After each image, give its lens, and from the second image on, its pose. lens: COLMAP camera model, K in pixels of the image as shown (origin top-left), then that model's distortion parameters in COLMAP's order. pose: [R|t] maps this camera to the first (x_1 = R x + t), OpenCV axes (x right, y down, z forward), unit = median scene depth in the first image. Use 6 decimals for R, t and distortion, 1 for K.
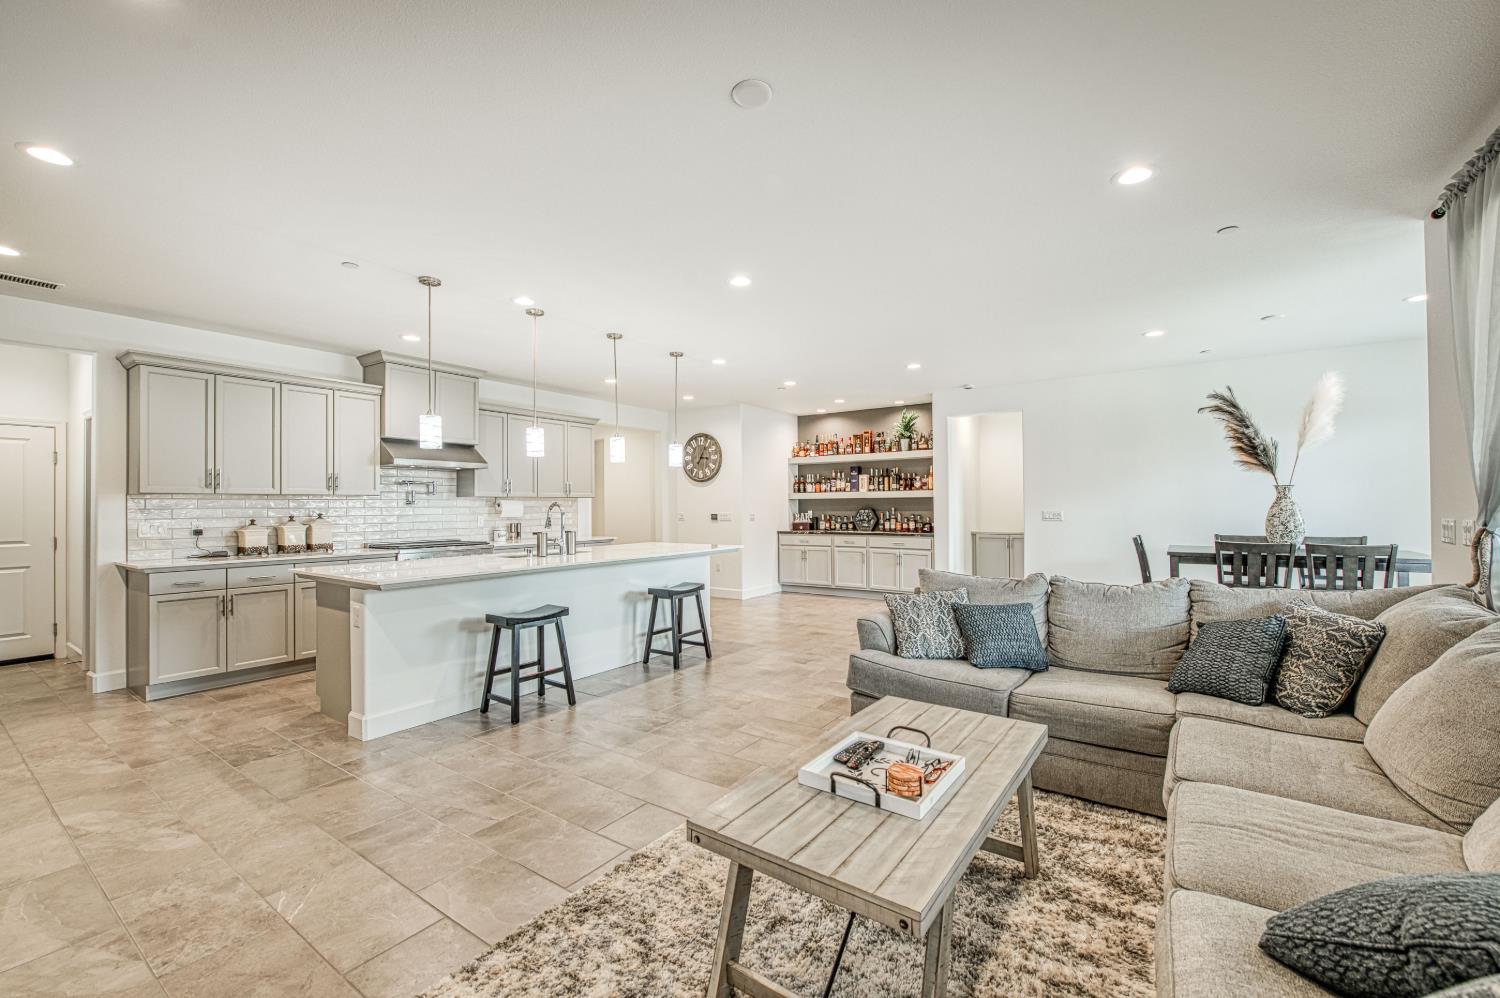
lens RADIAL K [[619.5, 0, 769.6], [0, 619.5, 502.5], [0, 0, 1]] dist [-0.007230, -0.000325]
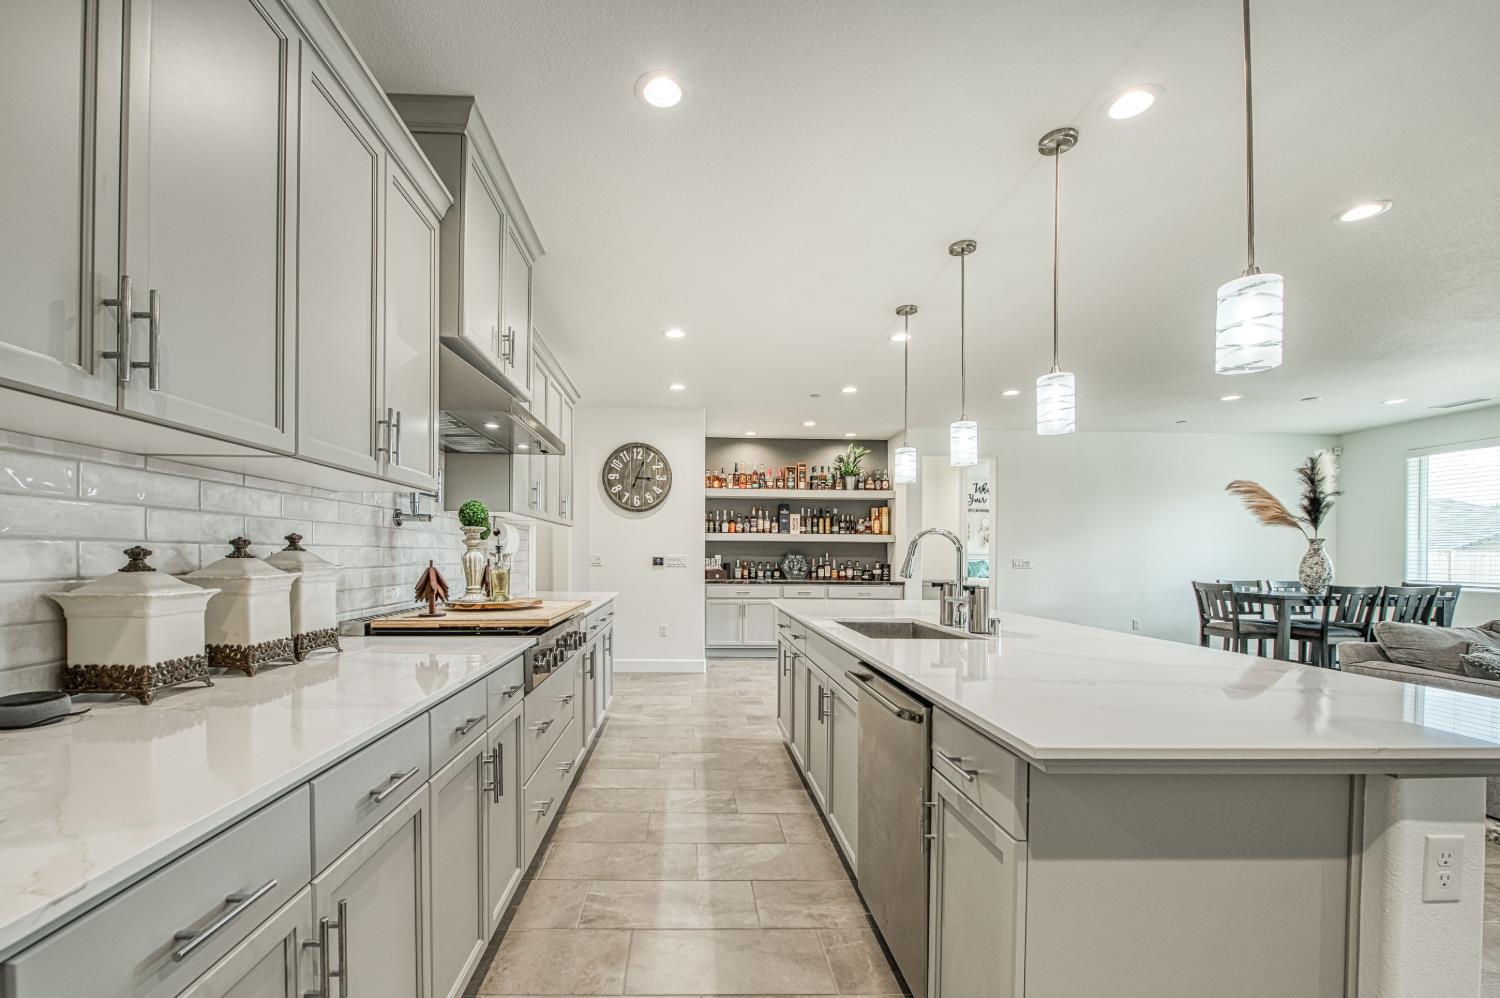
lens RADIAL K [[613.8, 0, 707.9], [0, 613.8, 557.9], [0, 0, 1]] dist [0.000799, -0.003695]
pose [[0.815334, 0.013177, 0.578840, -0.461185], [-0.019268, 0.999805, 0.004381, 0.015261], [-0.578670, -0.014725, 0.815429, 0.391529]]
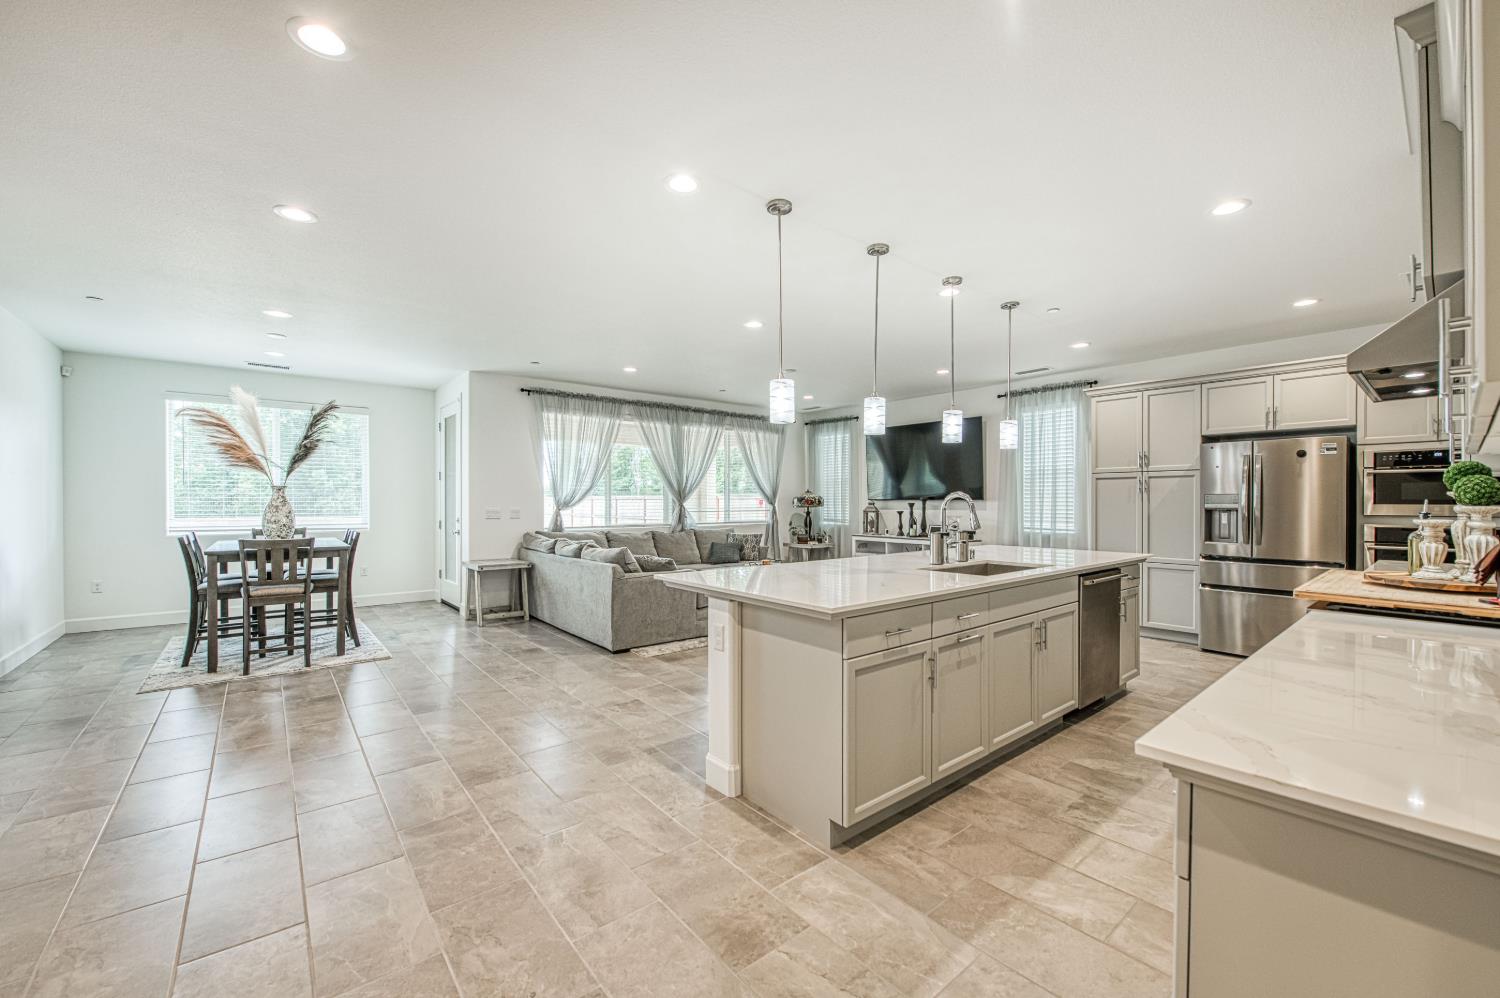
lens RADIAL K [[593.0, 0, 752.5], [0, 593.0, 504.7], [0, 0, 1]] dist [-0.001835, -0.000305]
pose [[-0.956824, 0.005704, 0.290611, -0.180829], [0.005706, 0.999983, -0.000842, 0.007296], [-0.290611, 0.000853, -0.956841, 0.988484]]
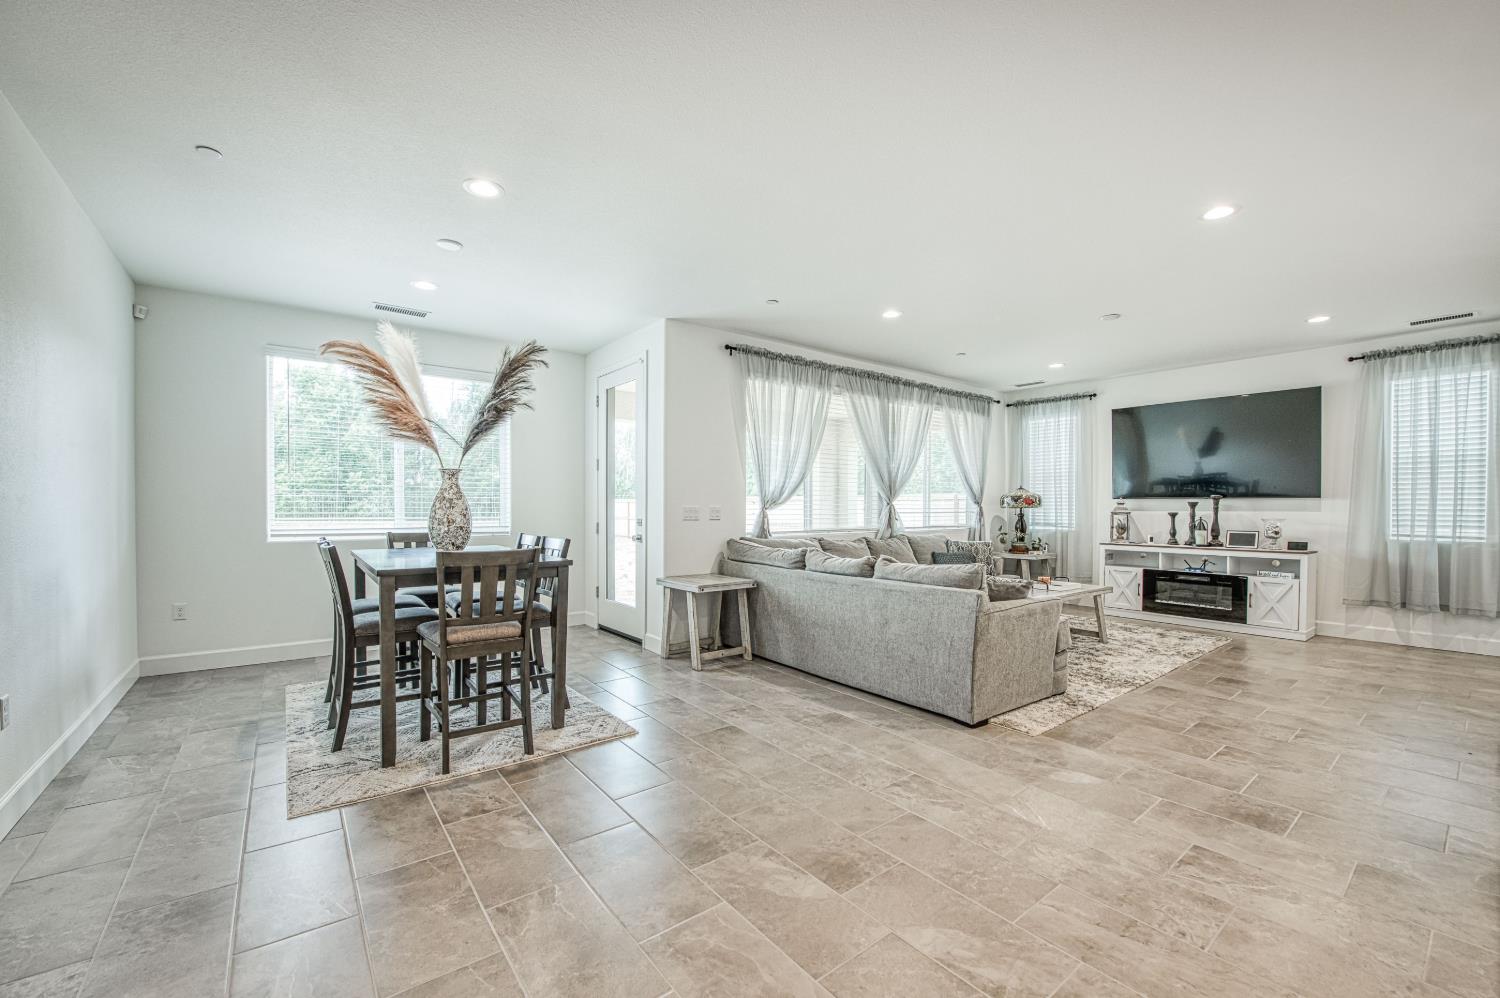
lens RADIAL K [[602.6, 0, 762.9], [0, 602.6, 512.8], [0, 0, 1]] dist [-0.007752, -0.004959]
pose [[-0.951033, 0.001976, 0.309083, 0.126534], [0.003234, 0.999988, 0.003556, 0.013898], [-0.309073, 0.004381, -0.951028, 0.875637]]
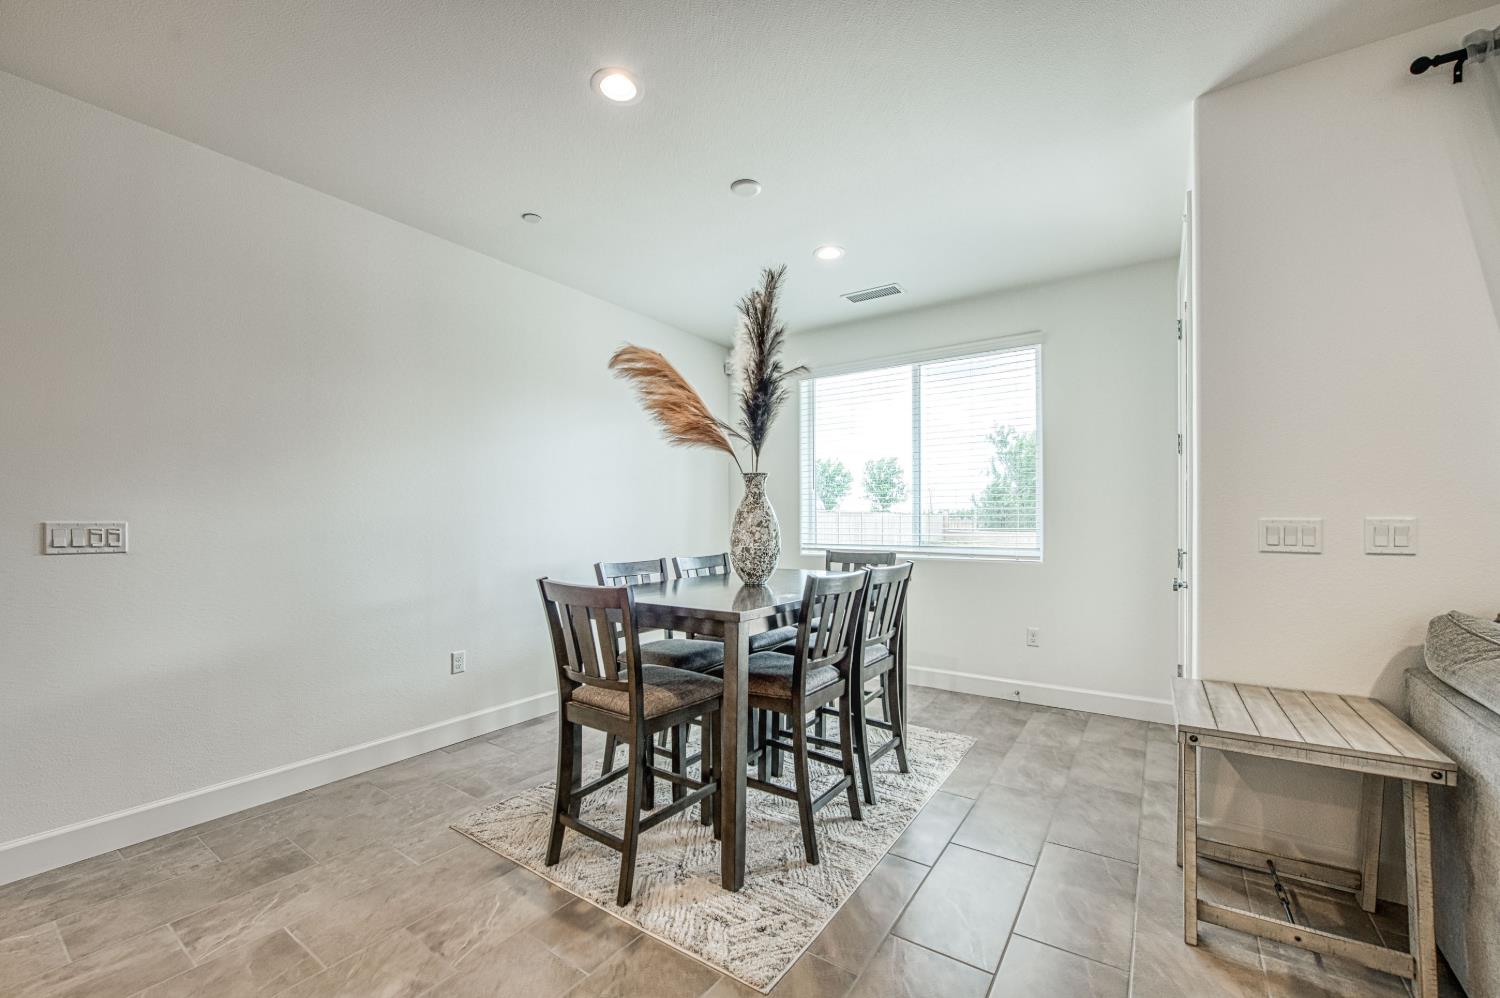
lens RADIAL K [[598.3, 0, 752.6], [0, 598.3, 519.7], [0, 0, 1]] dist [-0.012181, -0.000026]
pose [[0.018033, 0.008807, 0.999799, 0.138020], [-0.001294, 0.999961, -0.008785, 0.012301], [-0.999837, -0.001135, 0.018043, 0.546113]]
